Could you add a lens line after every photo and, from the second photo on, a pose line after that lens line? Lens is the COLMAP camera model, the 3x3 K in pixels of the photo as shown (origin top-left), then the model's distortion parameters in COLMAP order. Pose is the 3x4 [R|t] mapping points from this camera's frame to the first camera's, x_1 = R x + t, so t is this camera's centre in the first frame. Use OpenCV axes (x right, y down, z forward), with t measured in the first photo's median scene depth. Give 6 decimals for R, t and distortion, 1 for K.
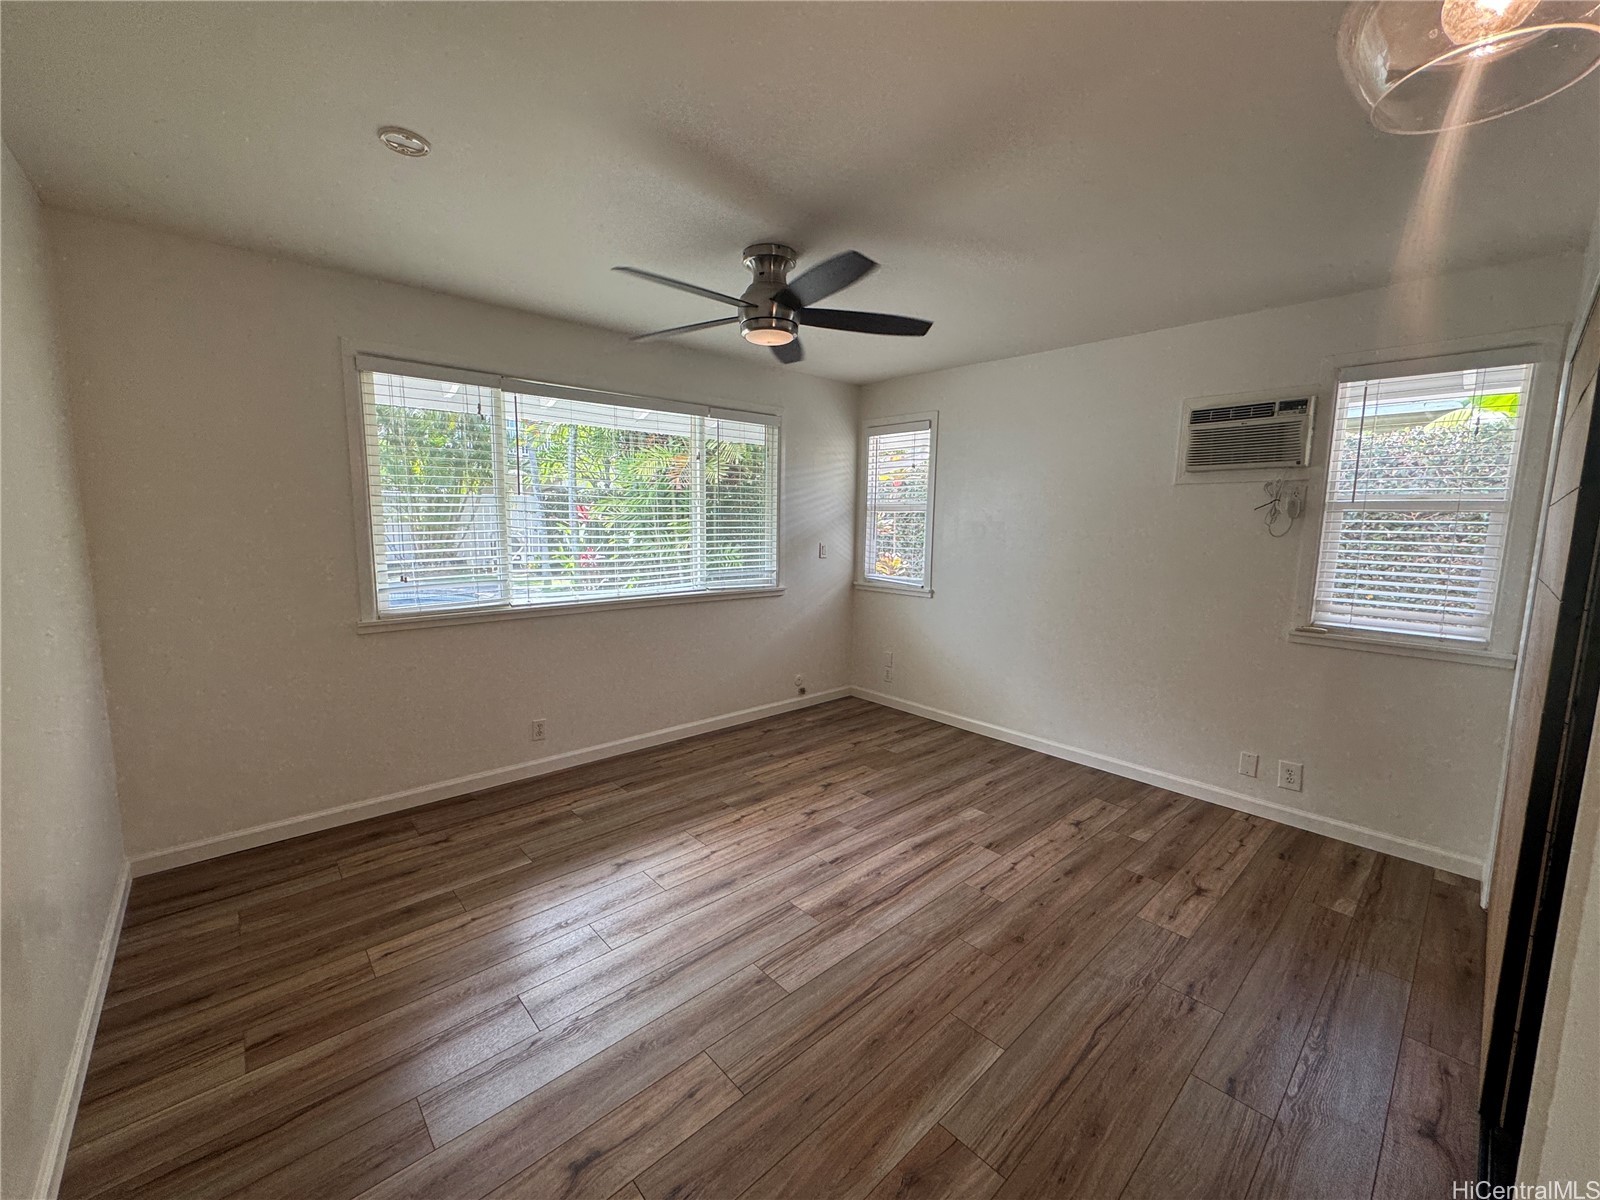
lens RADIAL K [[637.9, 0, 801.6], [0, 637.9, 602.1], [0, 0, 1]] dist [-0.001076, -0.001242]
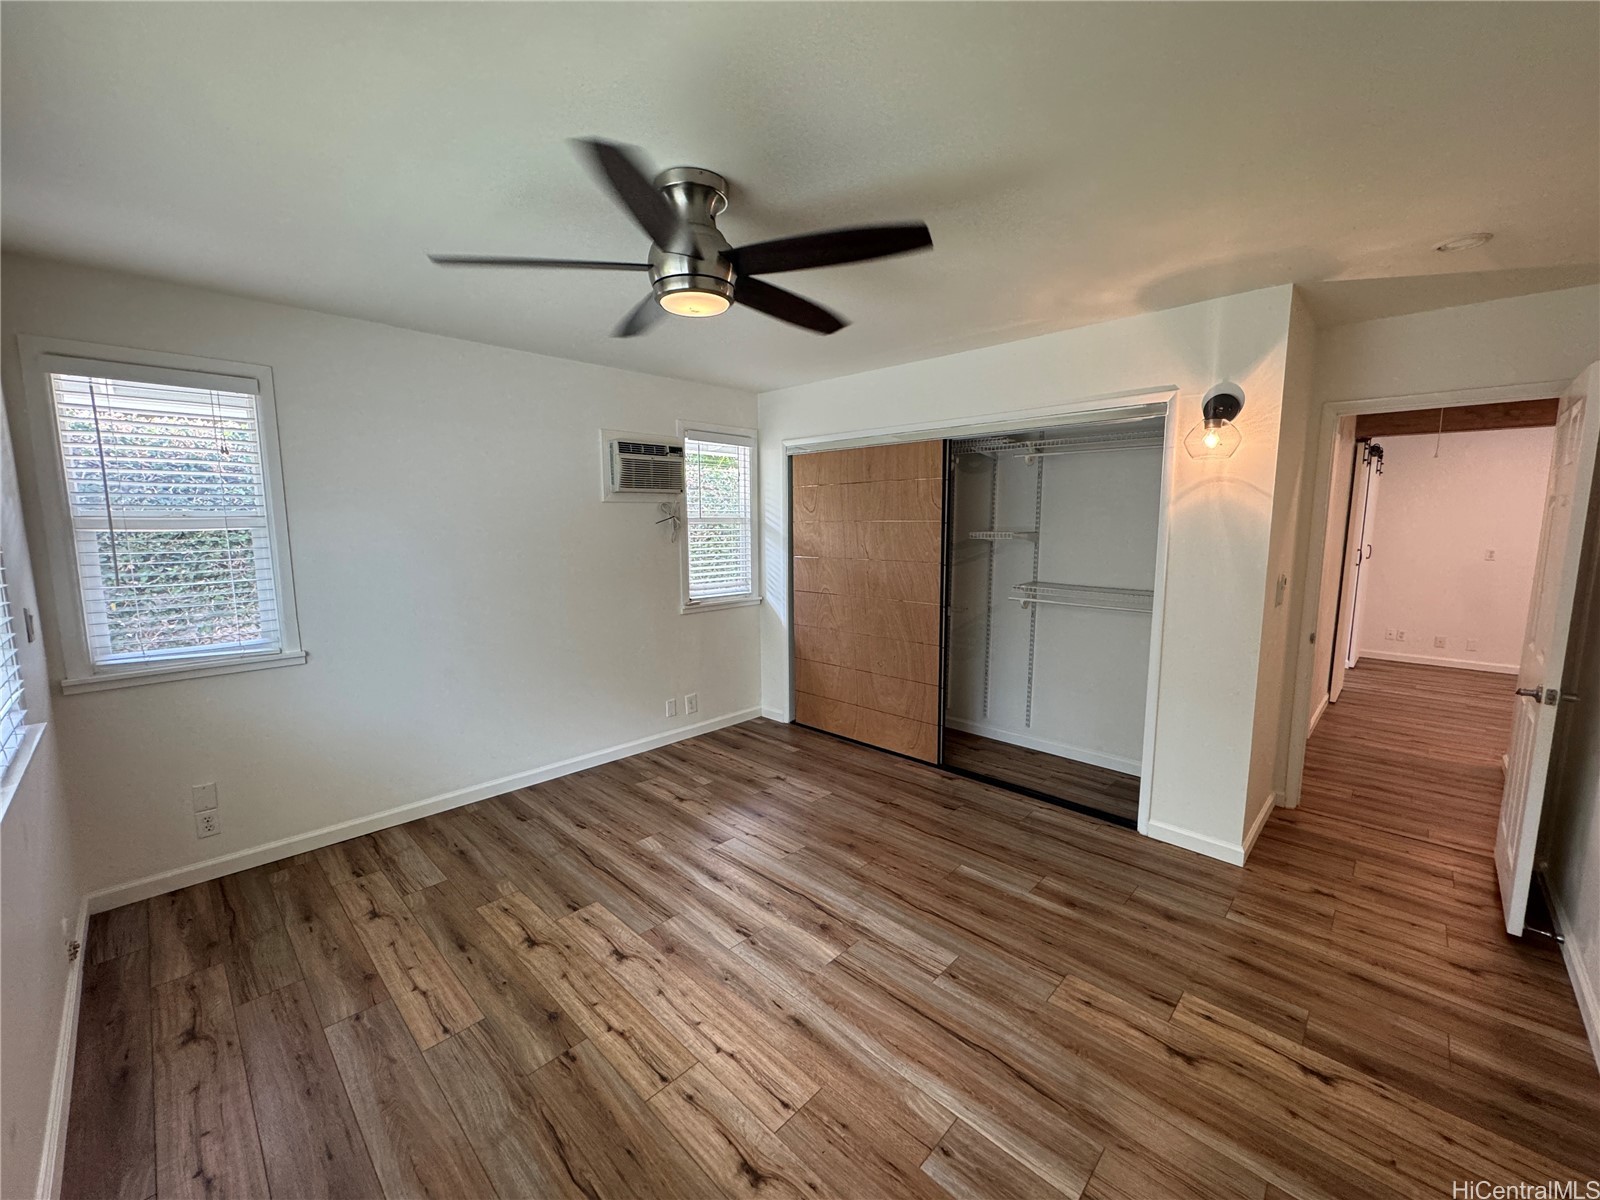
lens RADIAL K [[637.9, 0, 801.9], [0, 637.9, 592.8], [0, 0, 1]] dist [-0.001076, -0.001242]
pose [[-0.067090, -0.131136, 0.989092, -0.646408], [0.128365, 0.981952, 0.138897, -0.143661], [-0.989455, 0.136283, -0.049046, 0.759956]]
